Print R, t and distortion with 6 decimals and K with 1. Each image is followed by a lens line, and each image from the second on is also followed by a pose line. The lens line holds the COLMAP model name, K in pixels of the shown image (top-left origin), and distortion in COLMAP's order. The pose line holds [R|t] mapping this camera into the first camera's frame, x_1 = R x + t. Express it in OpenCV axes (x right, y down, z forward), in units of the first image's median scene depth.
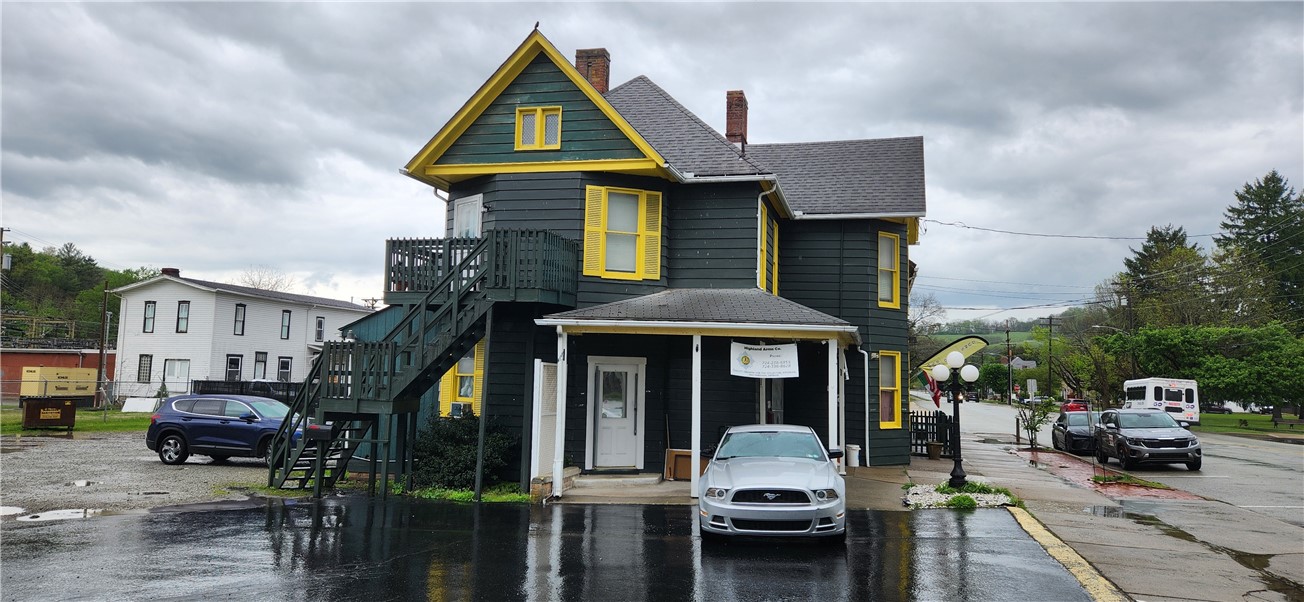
lens RADIAL K [[869.2, 0, 634.8], [0, 869.2, 273.9], [0, 0, 1]] dist [0.067822, -0.045839]
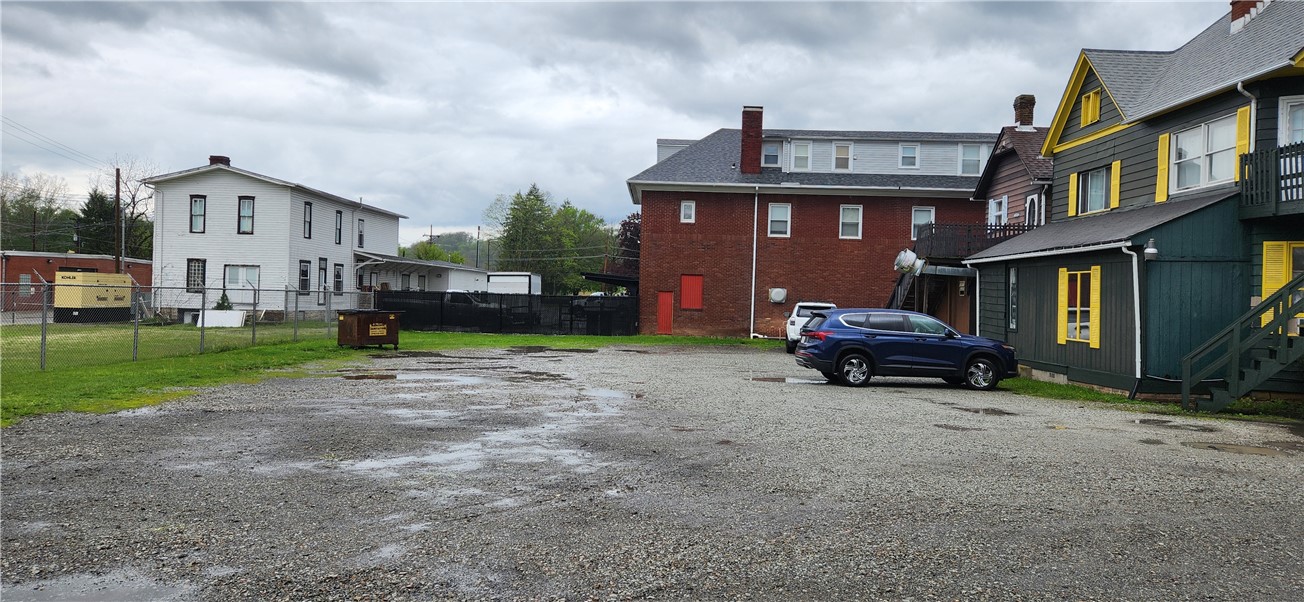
lens RADIAL K [[869.2, 0, 644.5], [0, 869.2, 299.5], [0, 0, 1]] dist [0.067822, -0.045839]
pose [[0.967106, -0.000767, 0.254374, -0.356358], [-0.032472, 0.991442, 0.126445, 0.009622], [-0.252294, -0.130545, 0.958804, 0.085125]]
